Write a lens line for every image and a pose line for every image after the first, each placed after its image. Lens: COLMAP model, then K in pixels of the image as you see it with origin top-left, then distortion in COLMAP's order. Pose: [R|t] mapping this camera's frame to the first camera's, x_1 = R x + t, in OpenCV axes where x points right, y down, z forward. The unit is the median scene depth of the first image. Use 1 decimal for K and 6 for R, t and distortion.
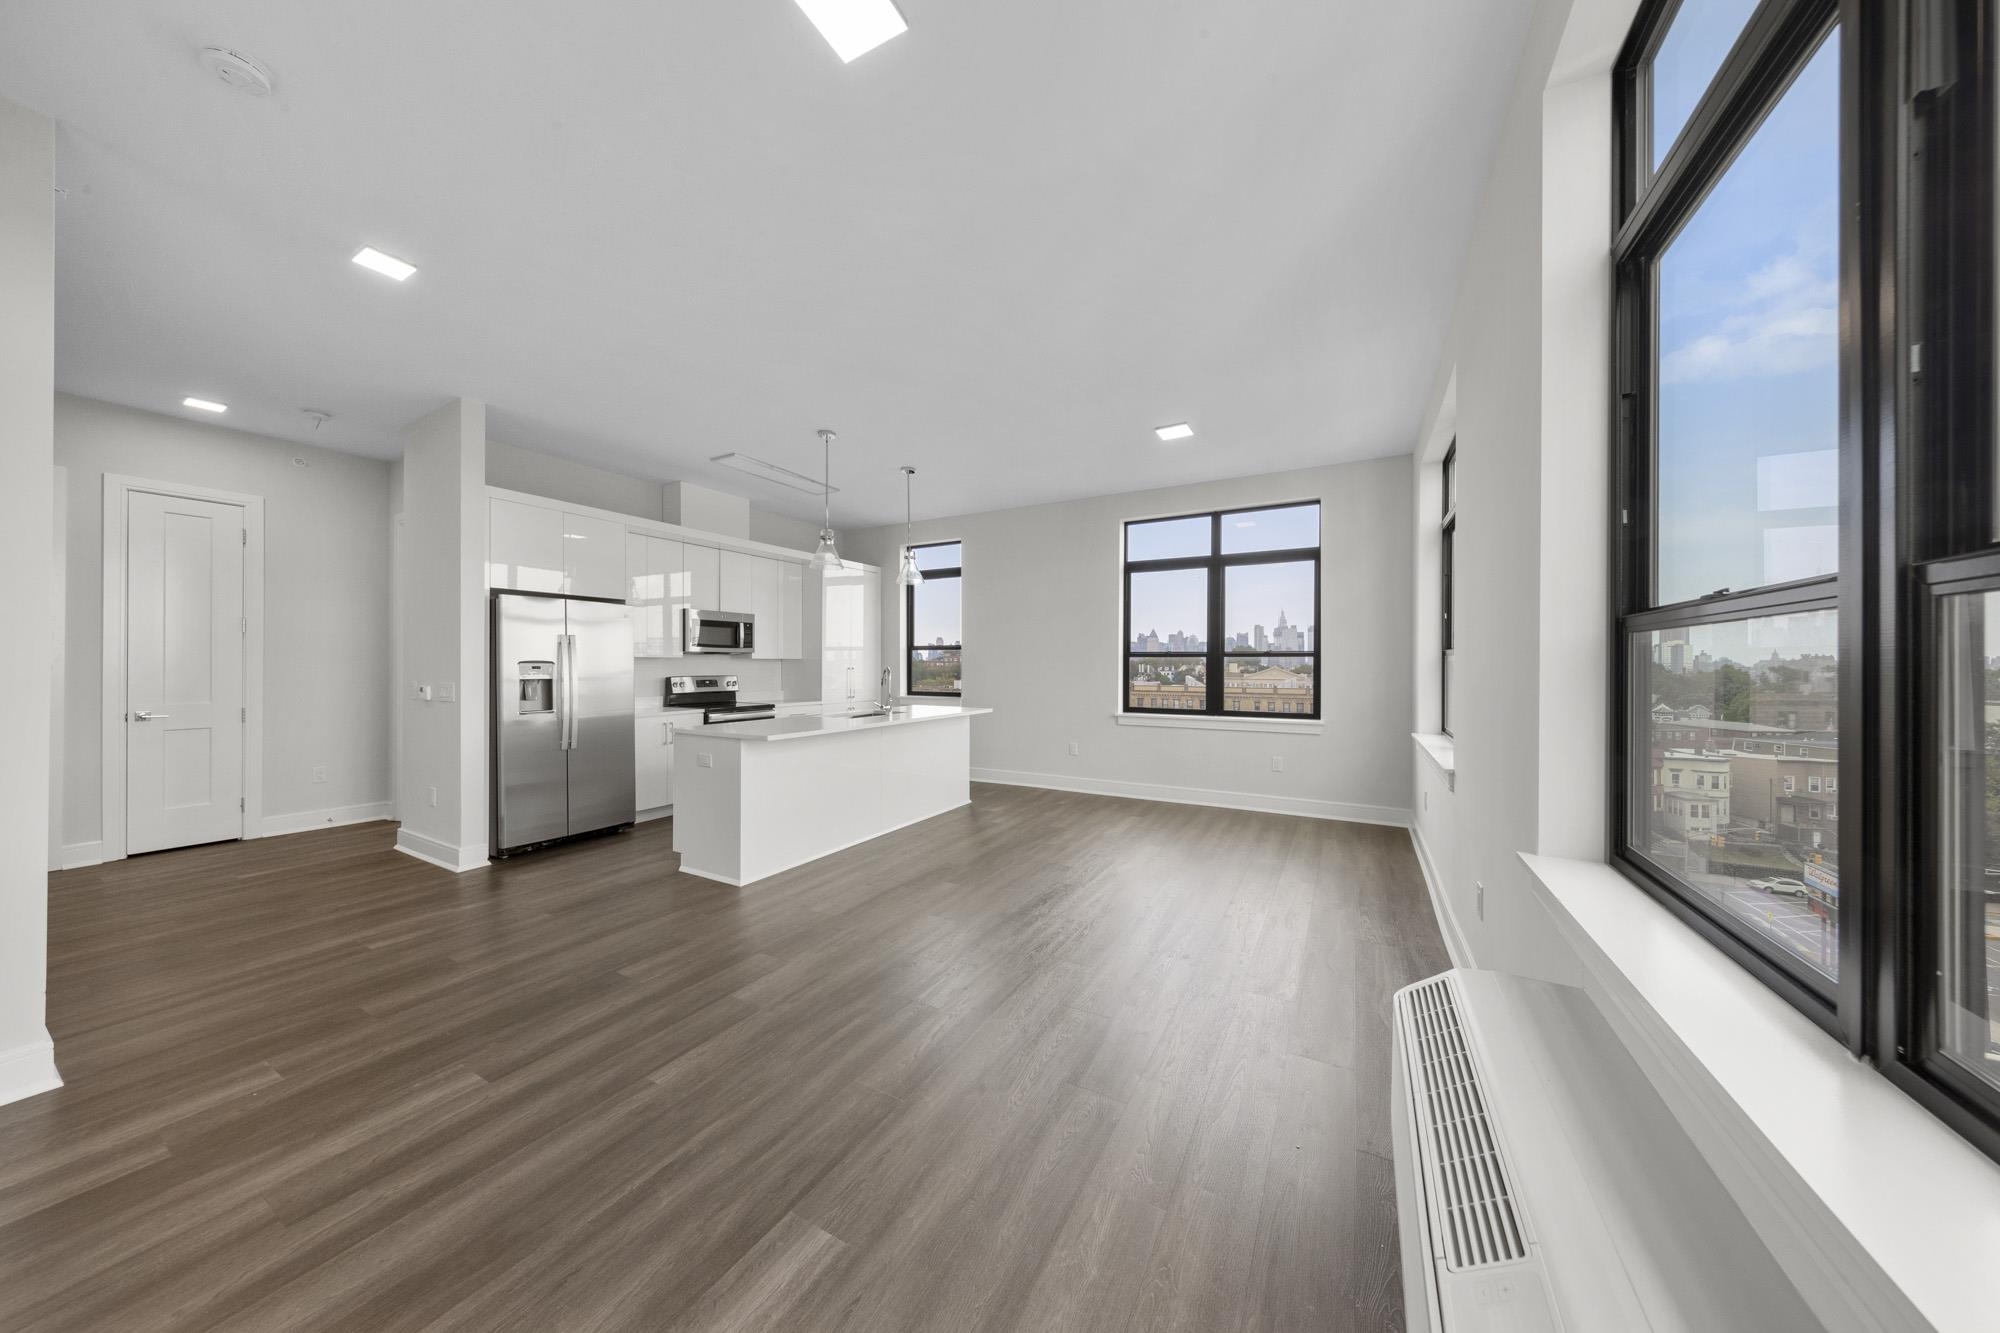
lens RADIAL K [[635.8, 0, 986.9], [0, 635.8, 661.3], [0, 0, 1]] dist [0.001231, -0.000660]
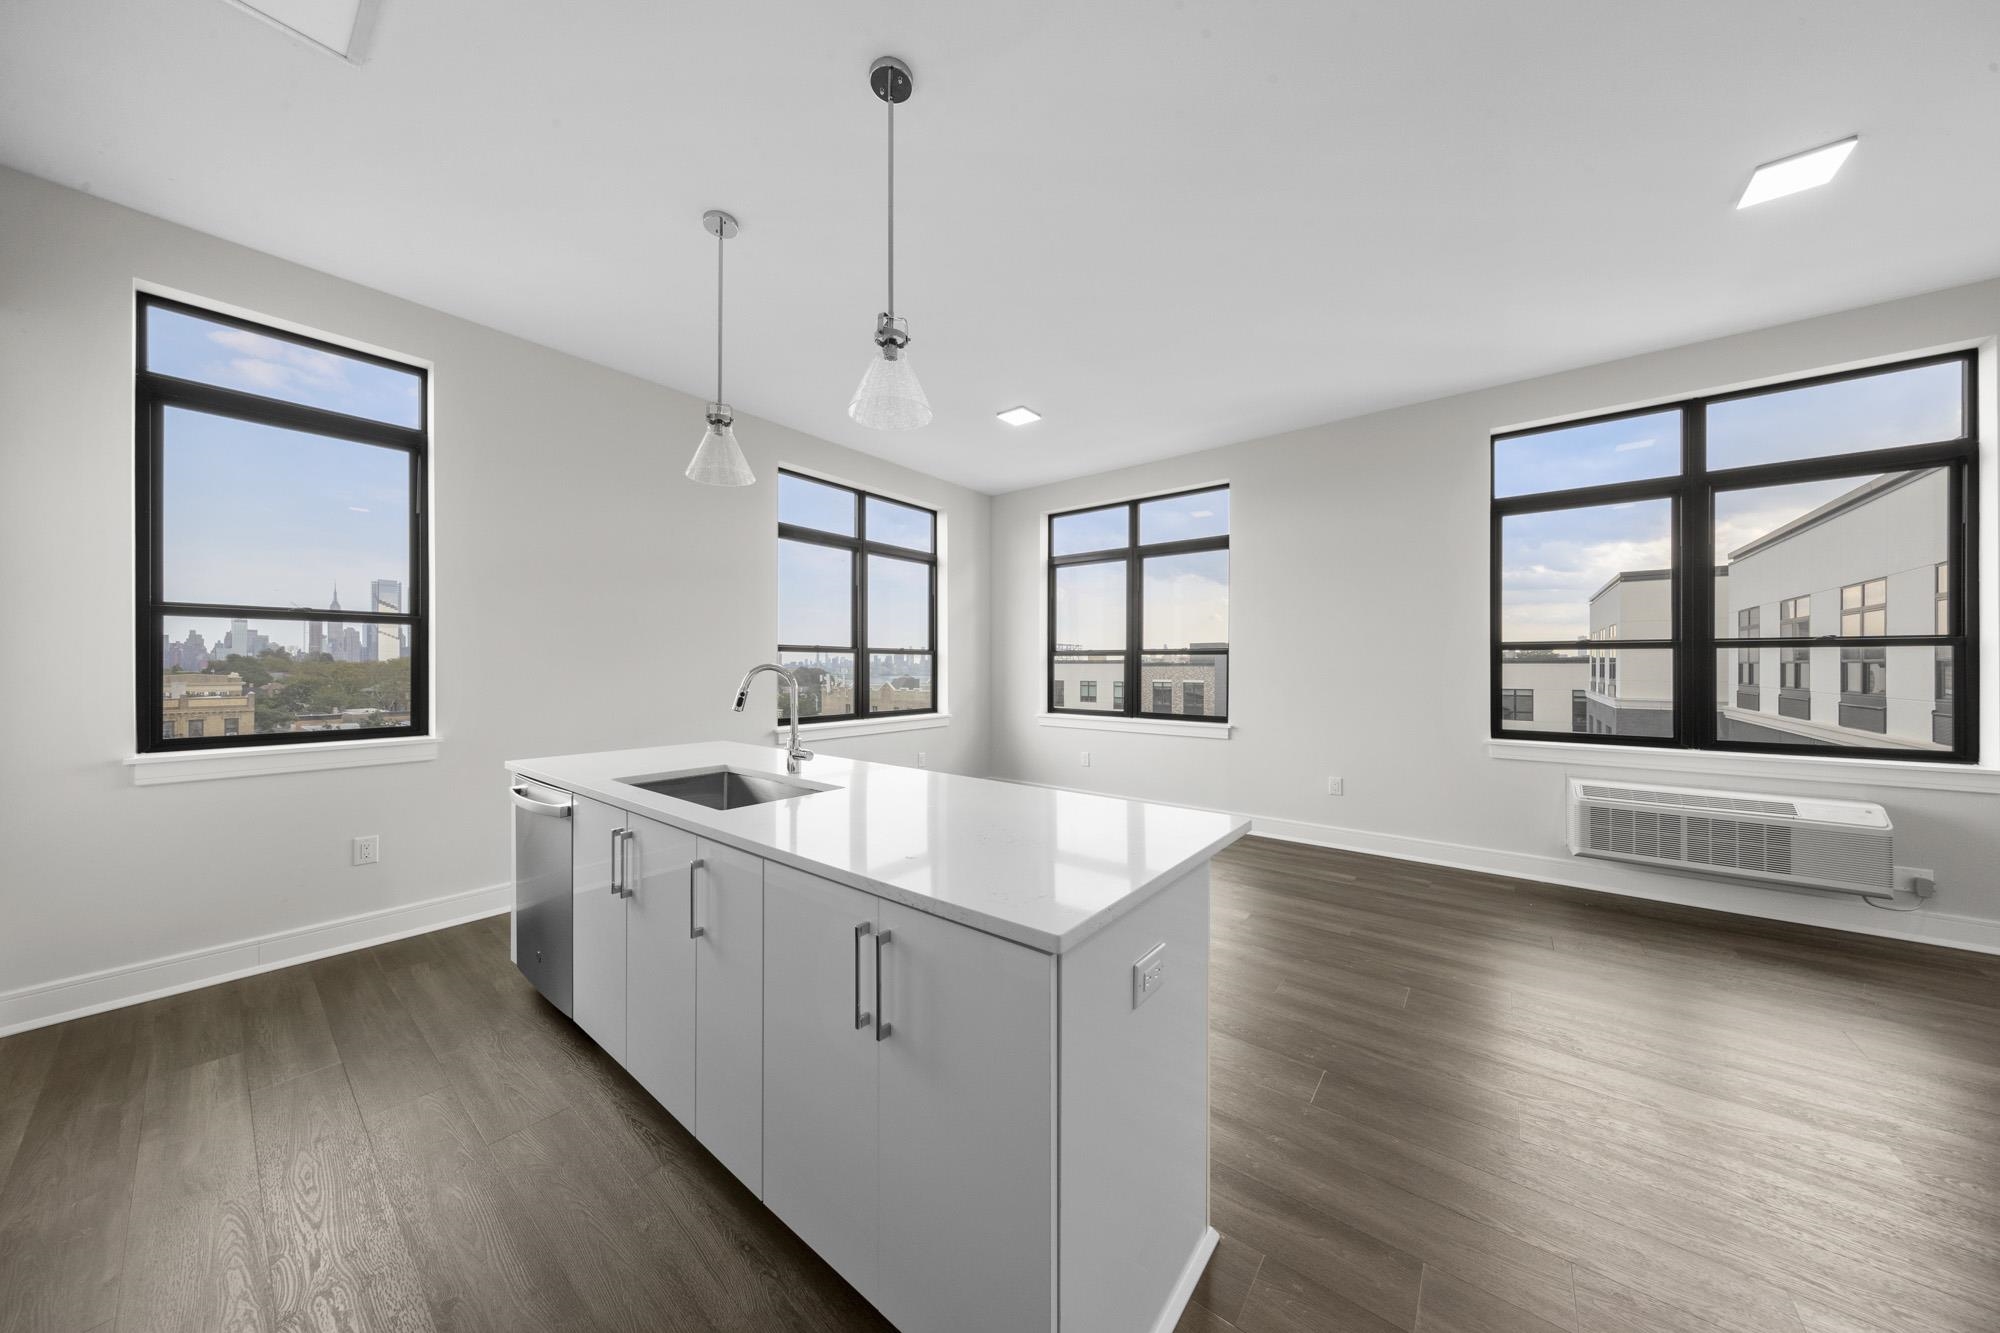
lens RADIAL K [[635.8, 0, 993.0], [0, 635.8, 661.3], [0, 0, 1]] dist [0.001231, -0.000660]
pose [[0.143009, 0.004538, 0.989711, -0.638002], [-0.006594, 0.999972, -0.003632, 0.008230], [-0.989699, -0.006007, 0.143035, 0.883943]]
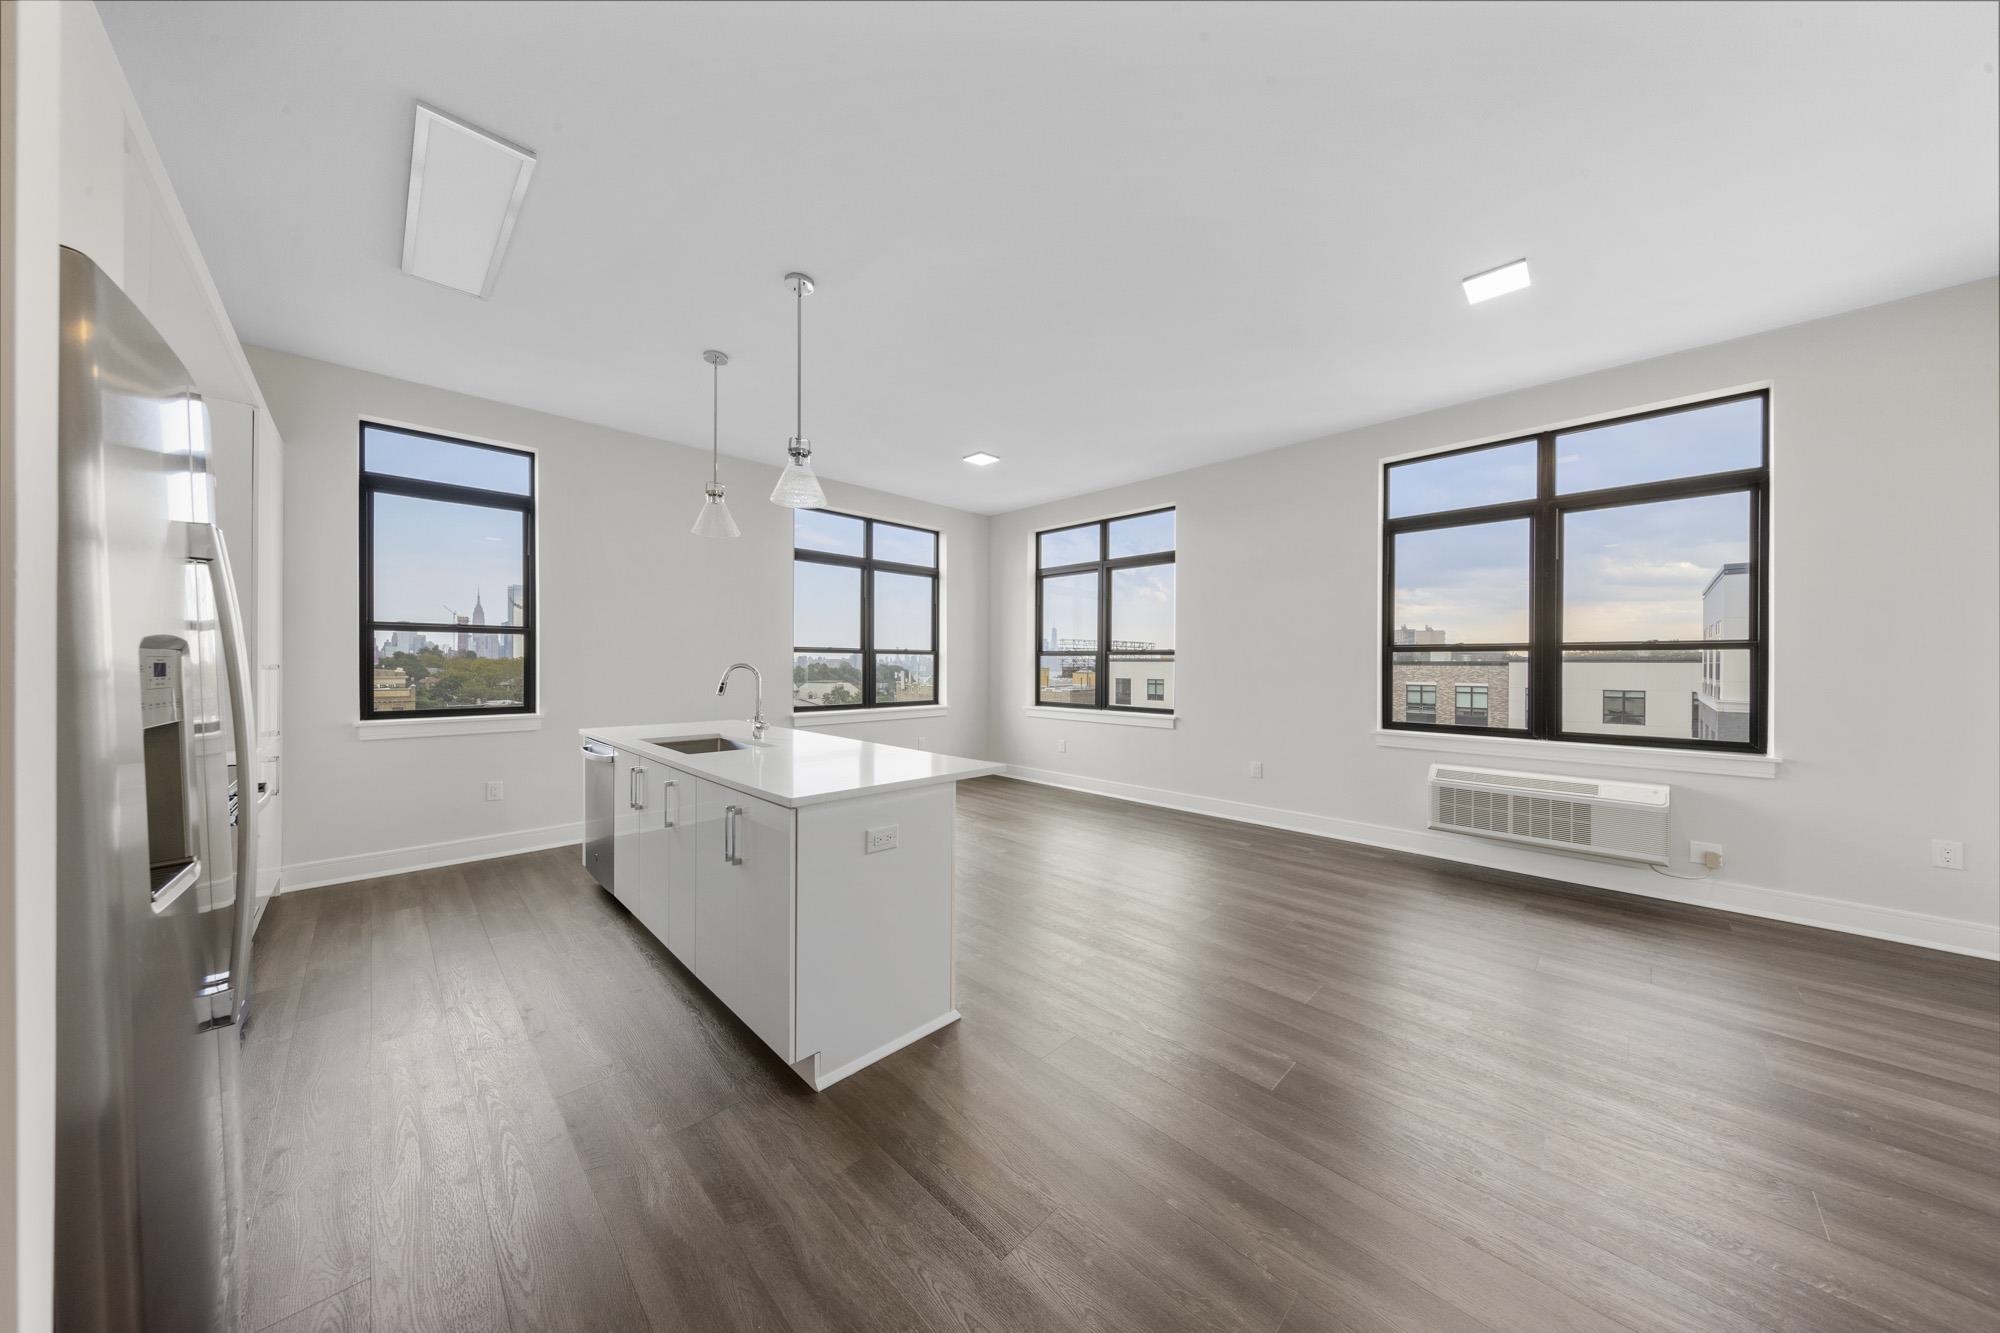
lens RADIAL K [[635.8, 0, 995.2], [0, 635.8, 660.1], [0, 0, 1]] dist [0.001231, -0.000660]
pose [[0.260179, 0.003410, 0.965554, -0.795893], [-0.008719, 0.999961, -0.001181, 0.004410], [-0.965521, -0.008112, 0.260199, 0.660192]]
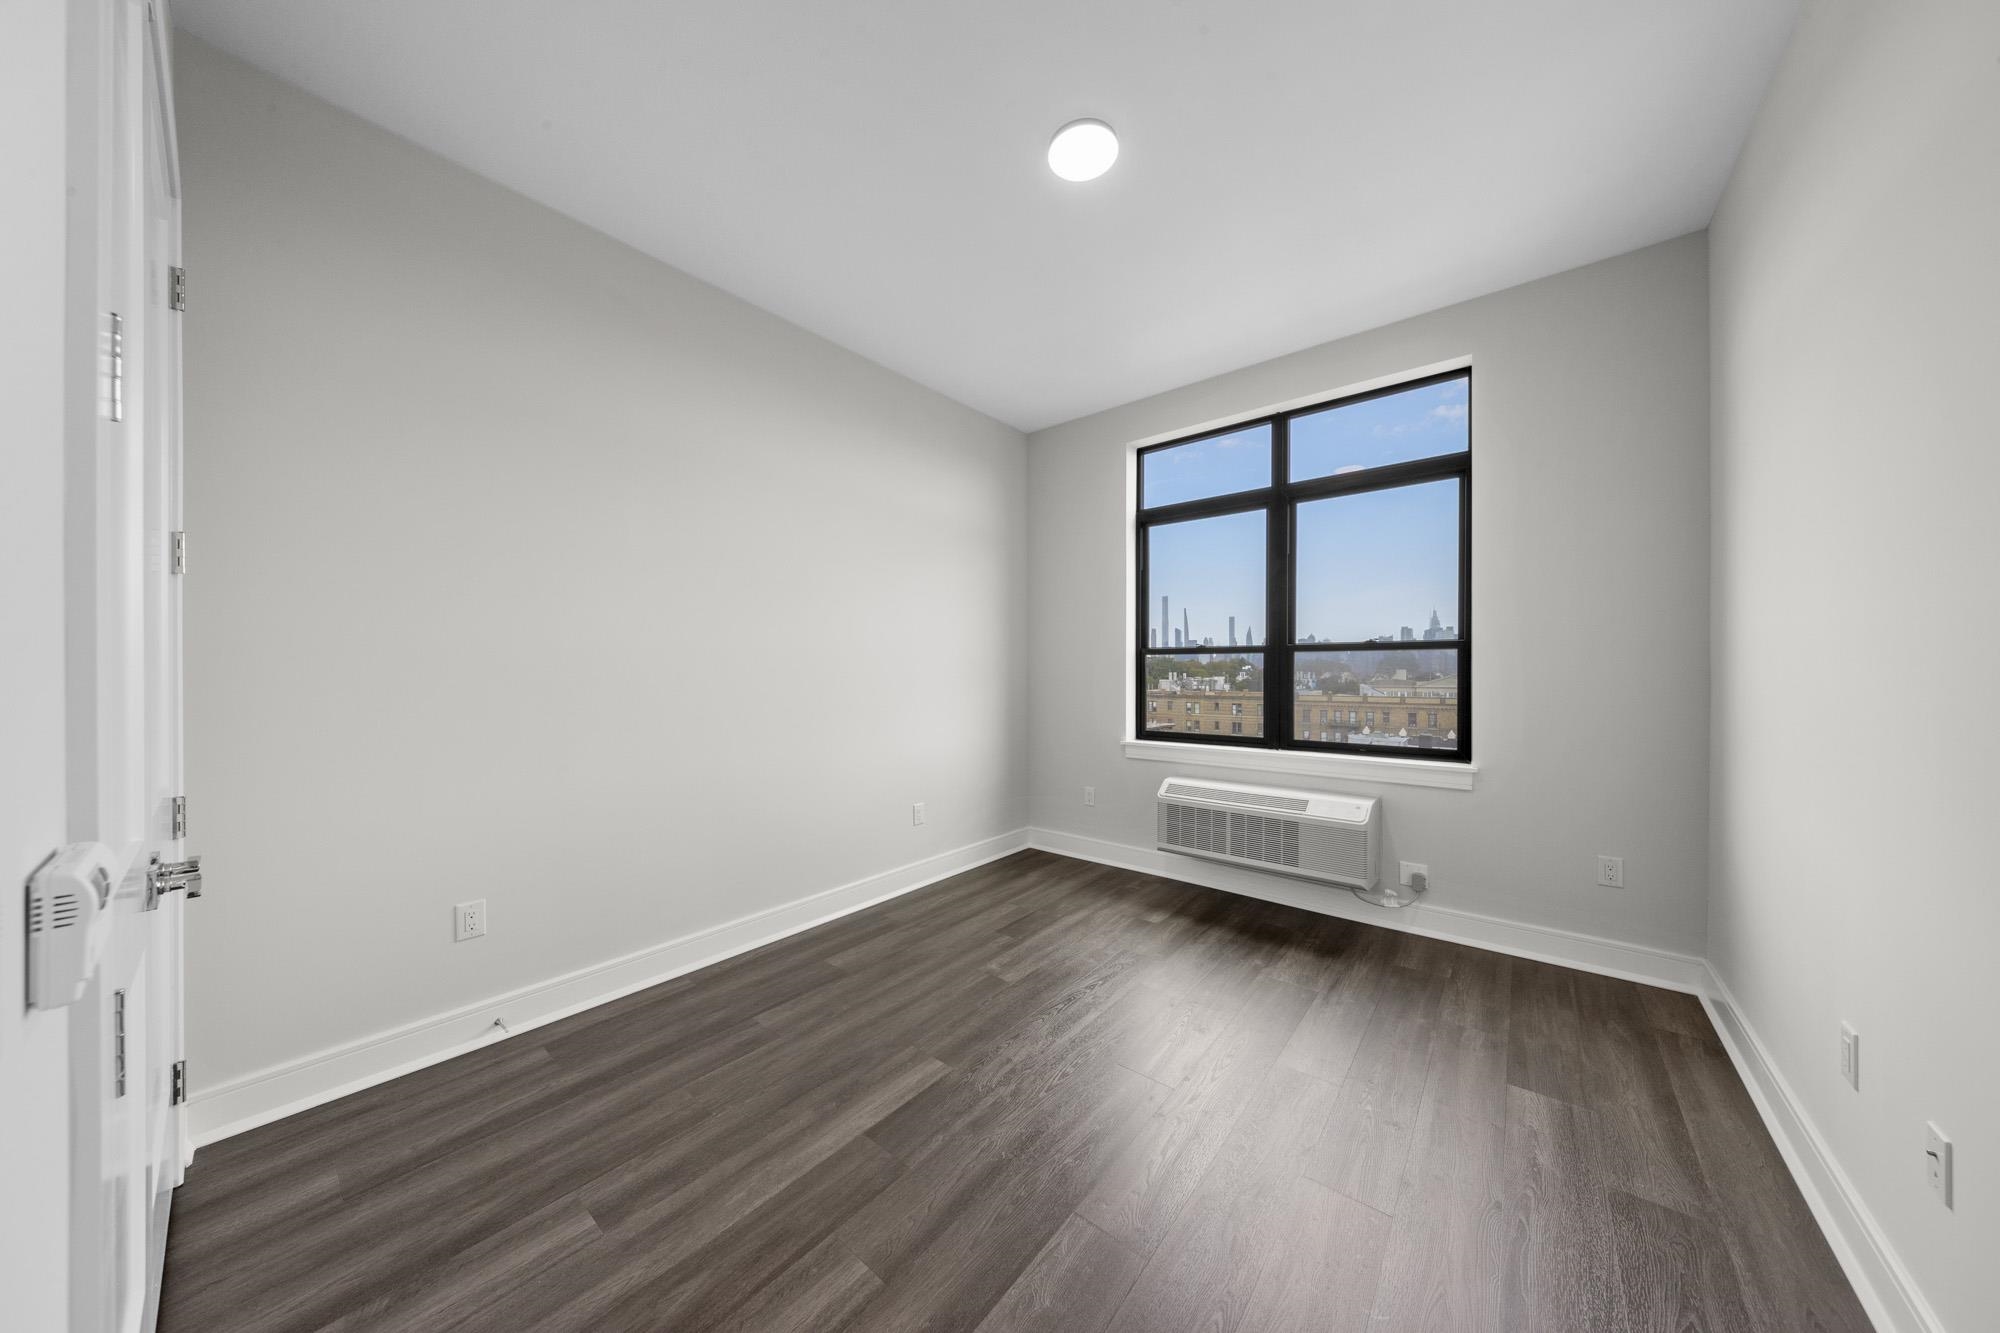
lens RADIAL K [[635.8, 0, 998.9], [0, 635.8, 662.9], [0, 0, 1]] dist [0.001231, -0.000660]
pose [[0.180744, 0.004536, 0.983520, -0.609892], [0.000217, 0.999989, -0.004651, 0.001261], [-0.983530, 0.001054, 0.180741, 0.363356]]
